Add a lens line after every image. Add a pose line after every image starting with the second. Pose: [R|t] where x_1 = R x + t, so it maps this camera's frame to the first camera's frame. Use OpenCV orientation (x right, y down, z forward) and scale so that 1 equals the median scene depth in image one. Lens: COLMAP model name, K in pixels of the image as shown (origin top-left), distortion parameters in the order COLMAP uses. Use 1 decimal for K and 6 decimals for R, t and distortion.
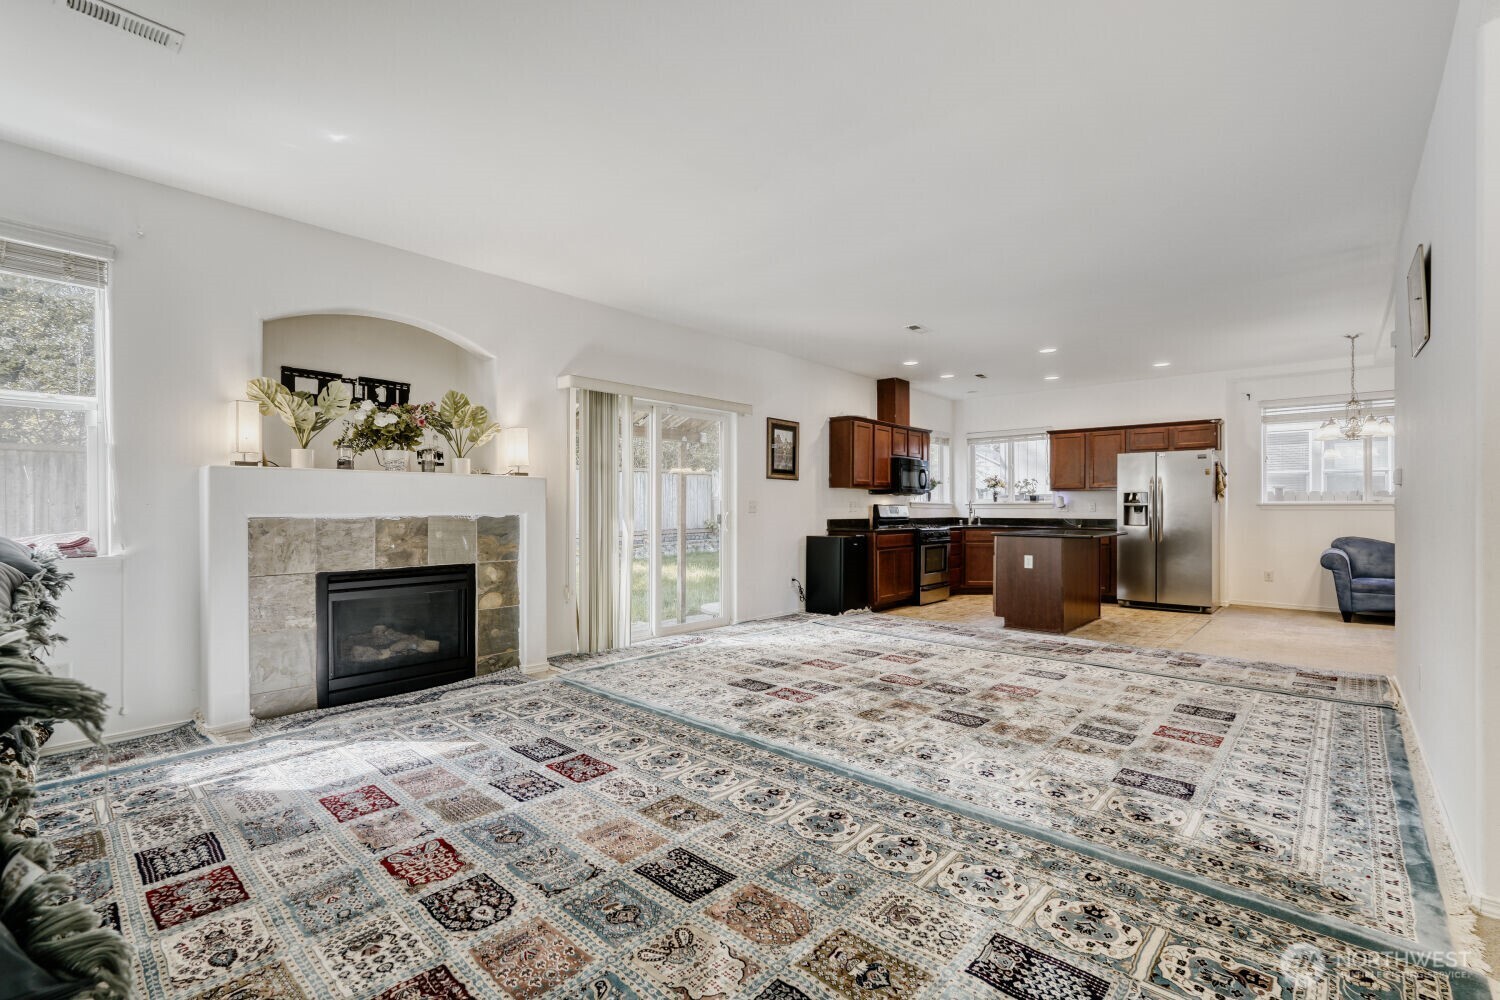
lens RADIAL K [[651.5, 0, 754.3], [0, 651.5, 506.4], [0, 0, 1]] dist [-0.005381, 0.000033]
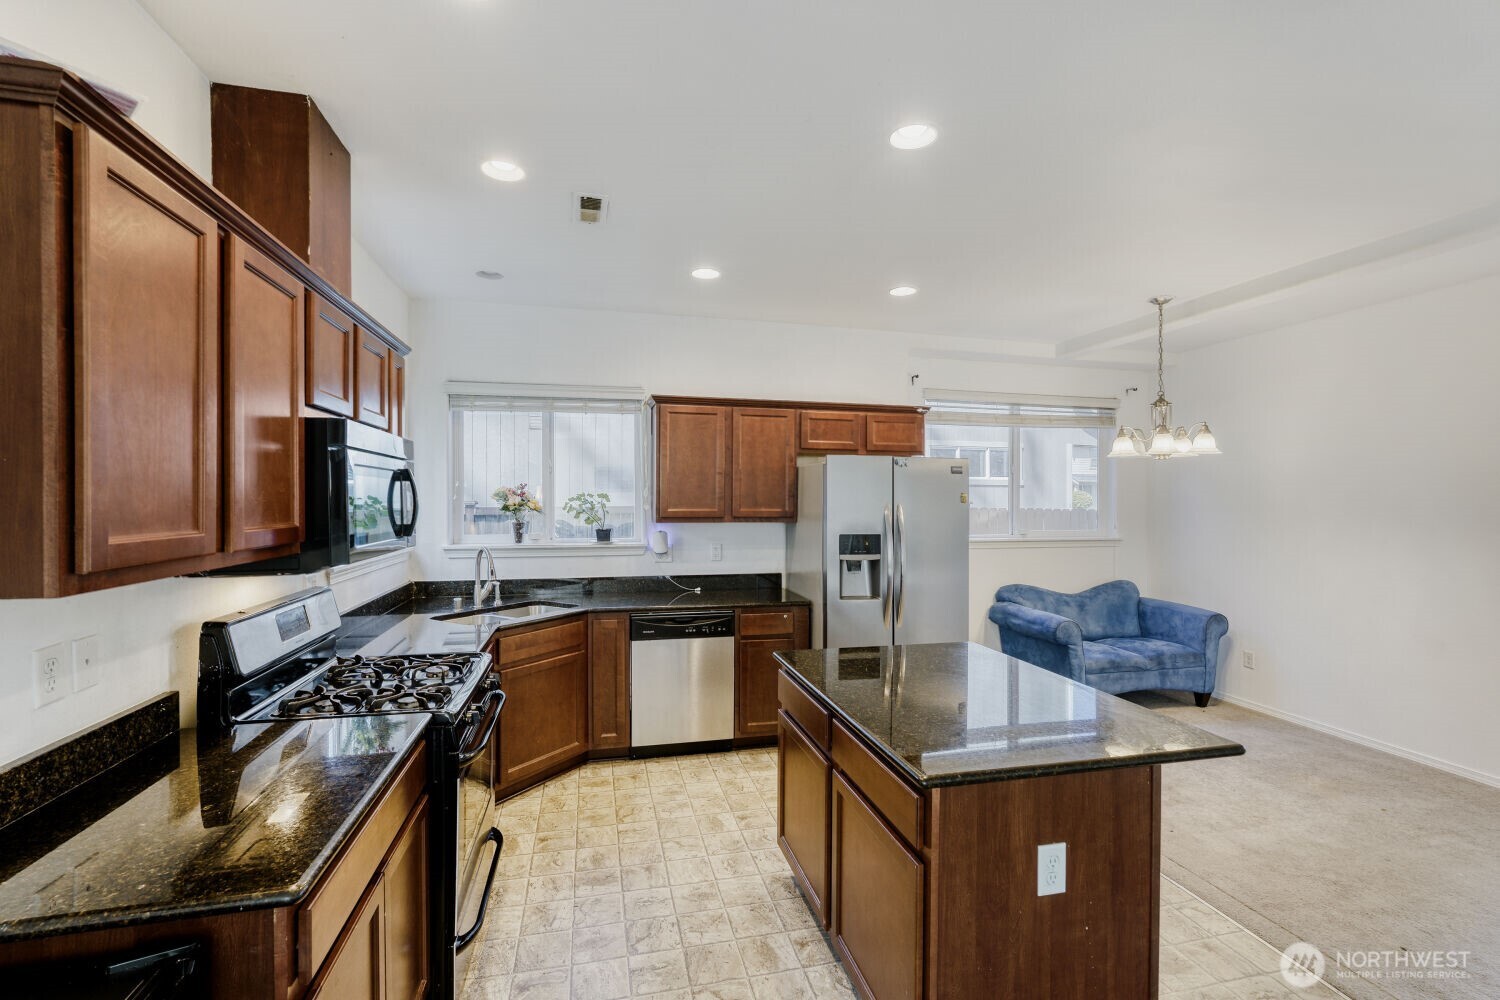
lens RADIAL K [[659.8, 0, 749.0], [0, 659.8, 502.1], [0, 0, 1]] dist [-0.005583, 0.001664]
pose [[0.565829, -0.005738, 0.824503, 0.110511], [-0.005966, 0.999921, 0.011053, -0.050548], [-0.824501, -0.011173, 0.565750, 0.764003]]
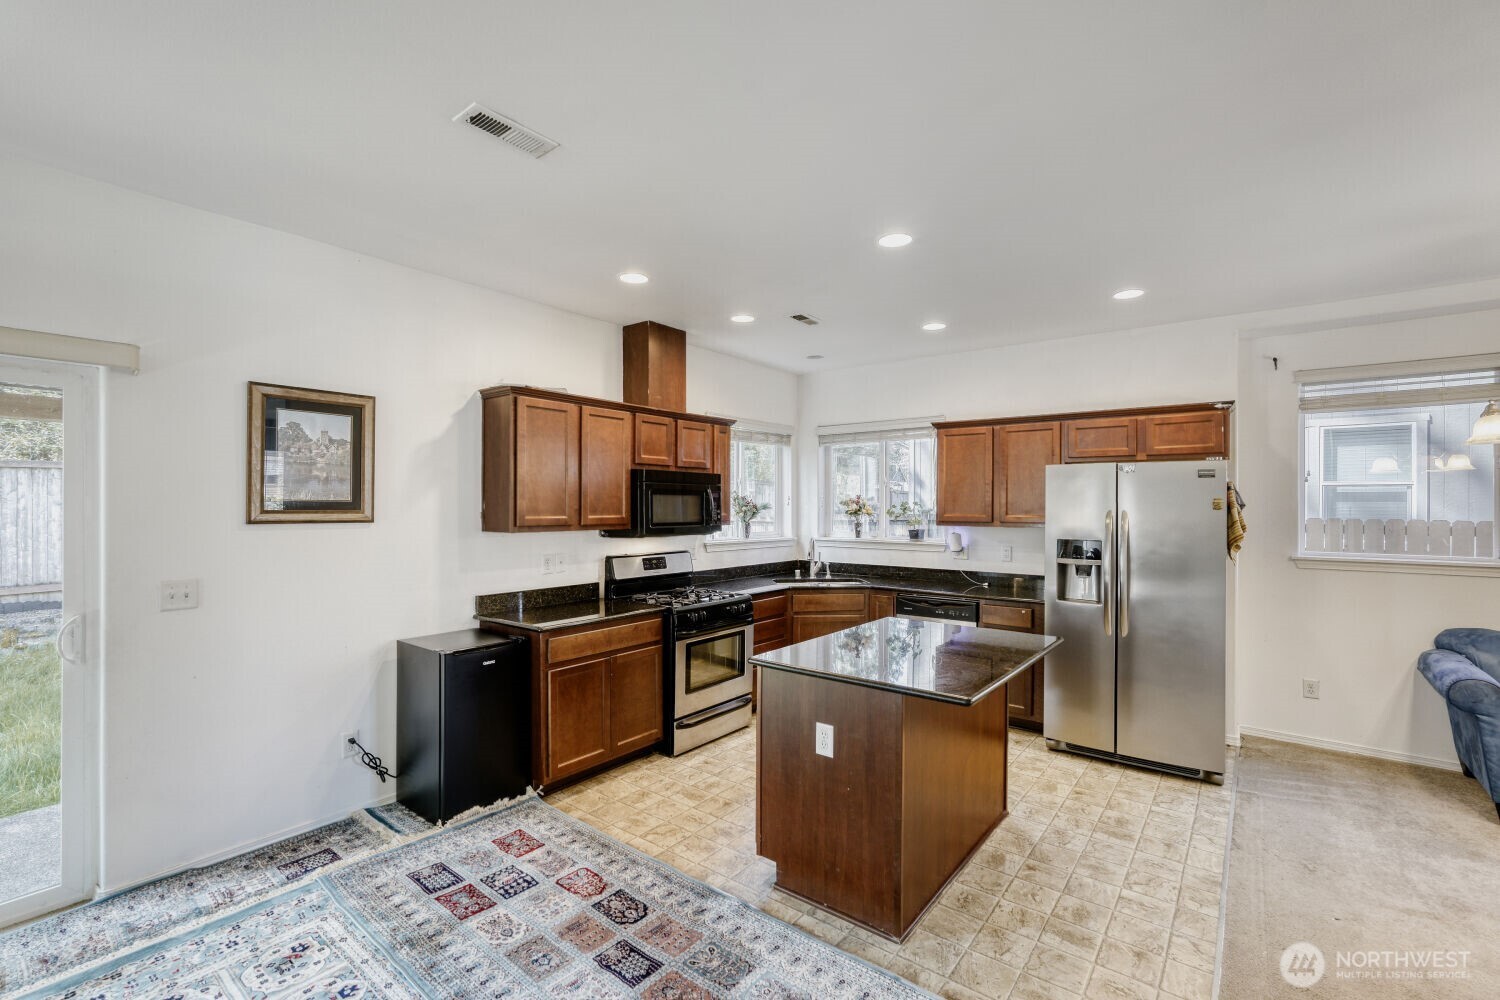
lens RADIAL K [[659.8, 0, 749.0], [0, 659.8, 502.1], [0, 0, 1]] dist [-0.005583, 0.001664]
pose [[0.997585, 0.001163, 0.069452, 0.277048], [-0.001157, 0.999999, -0.000130, -0.050325], [-0.069452, 0.000049, 0.997585, 0.475611]]
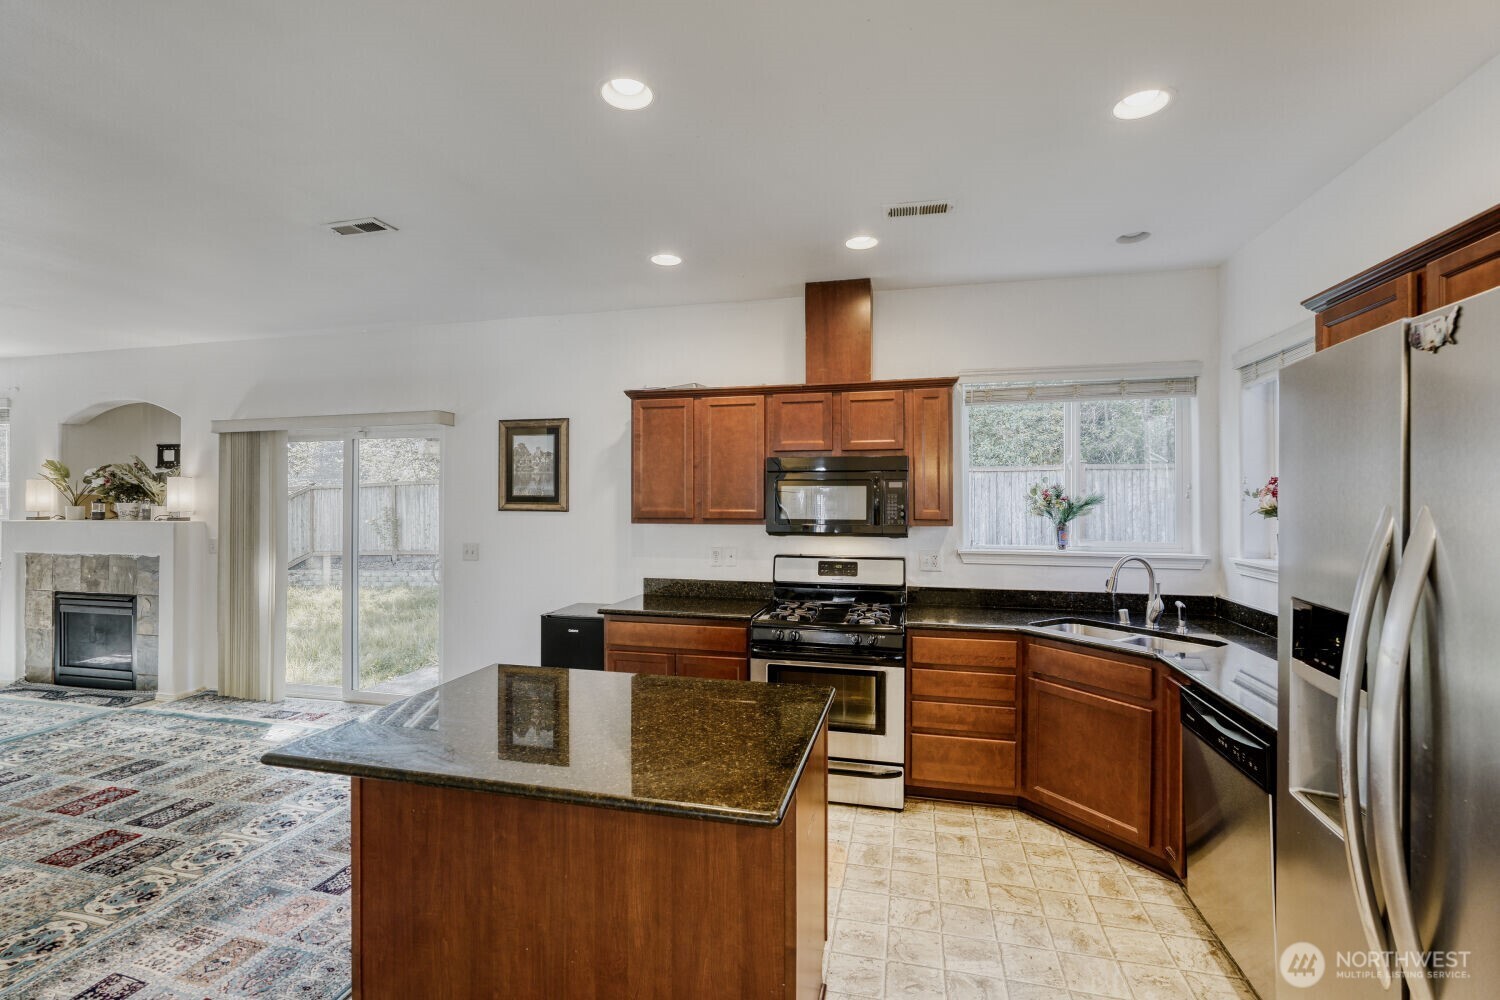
lens RADIAL K [[659.8, 0, 749.0], [0, 659.8, 502.1], [0, 0, 1]] dist [-0.005583, 0.001664]
pose [[0.472747, -0.000966, -0.881198, 0.645139], [0.001431, 0.999999, -0.000328, -0.044832], [0.881197, -0.001106, 0.472748, 0.787768]]
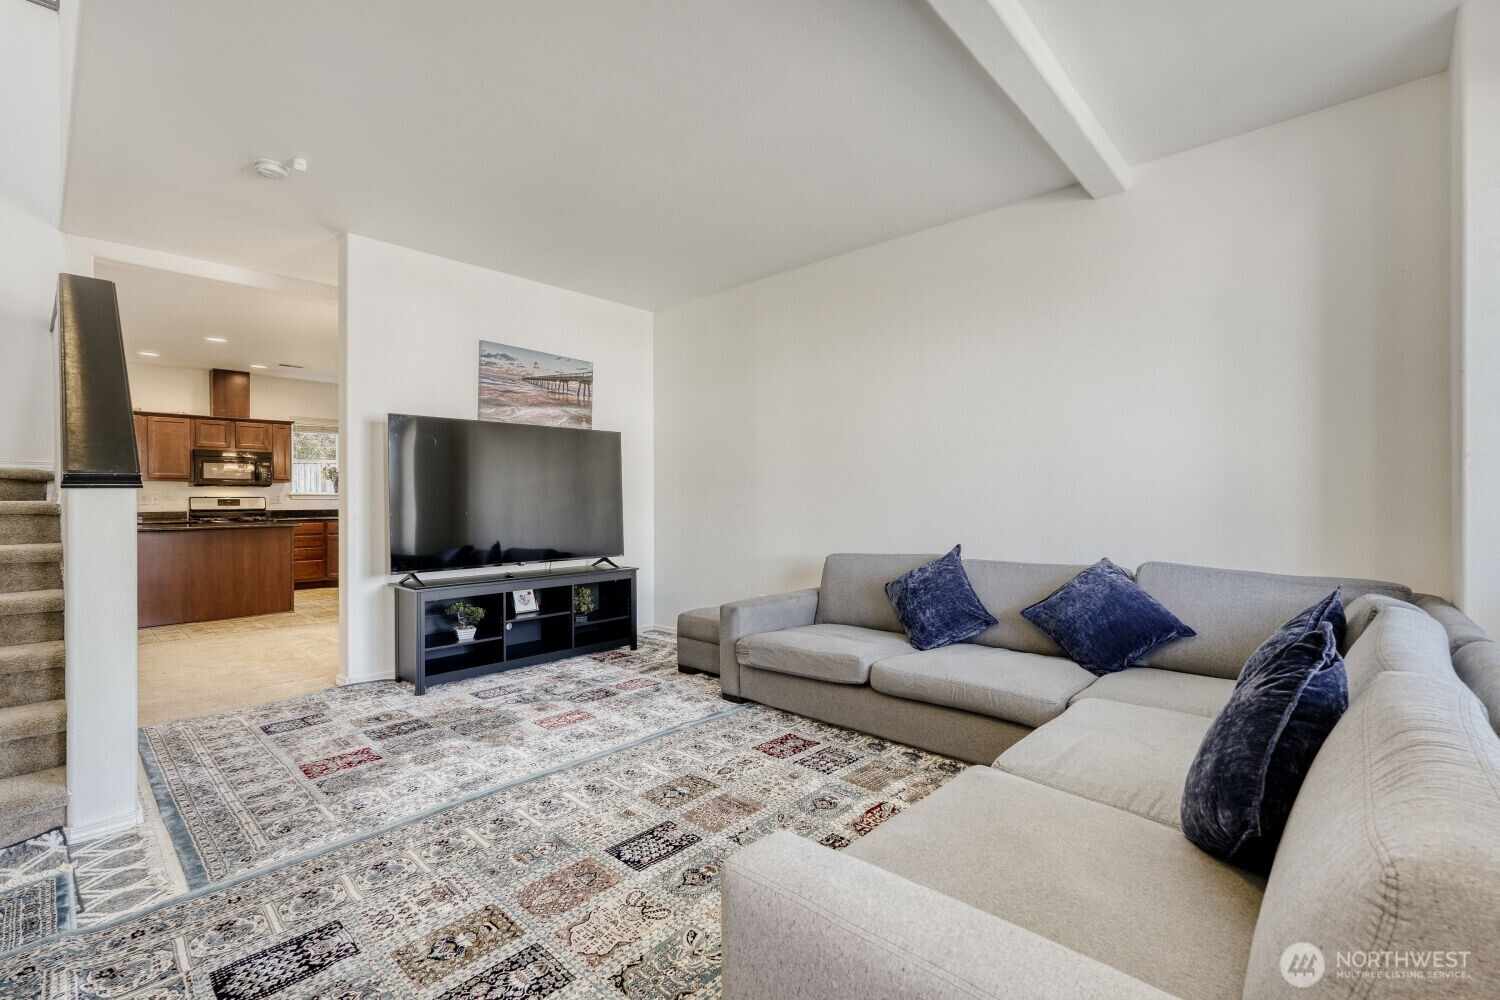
lens RADIAL K [[665.8, 0, 743.1], [0, 665.8, 499.8], [0, 0, 1]] dist [-0.003988, 0.000326]
pose [[0.999763, -0.005367, -0.021101, 1.097983], [0.005462, 0.999975, 0.004463, 0.001213], [0.021077, -0.004577, 0.999767, 0.016684]]
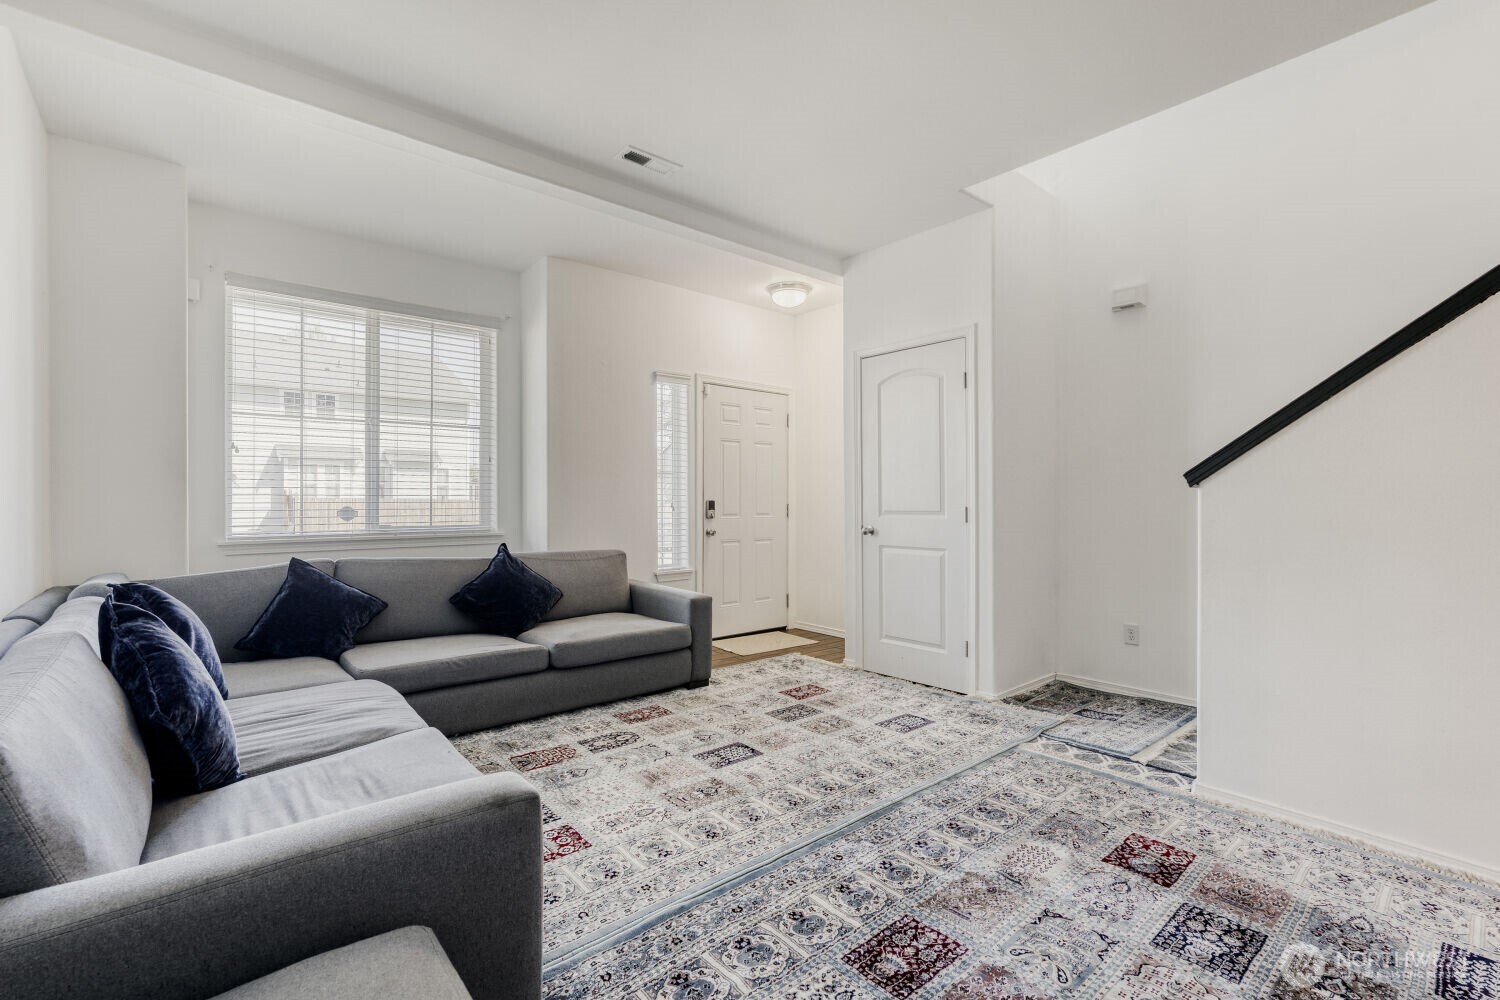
lens RADIAL K [[659.8, 0, 749.0], [0, 659.8, 502.1], [0, 0, 1]] dist [-0.005583, 0.001664]
pose [[-0.991057, 0.000807, 0.133440, 0.990063], [0.000466, 0.999997, -0.002589, 0.003943], [-0.133441, -0.002504, -0.991054, 0.677214]]
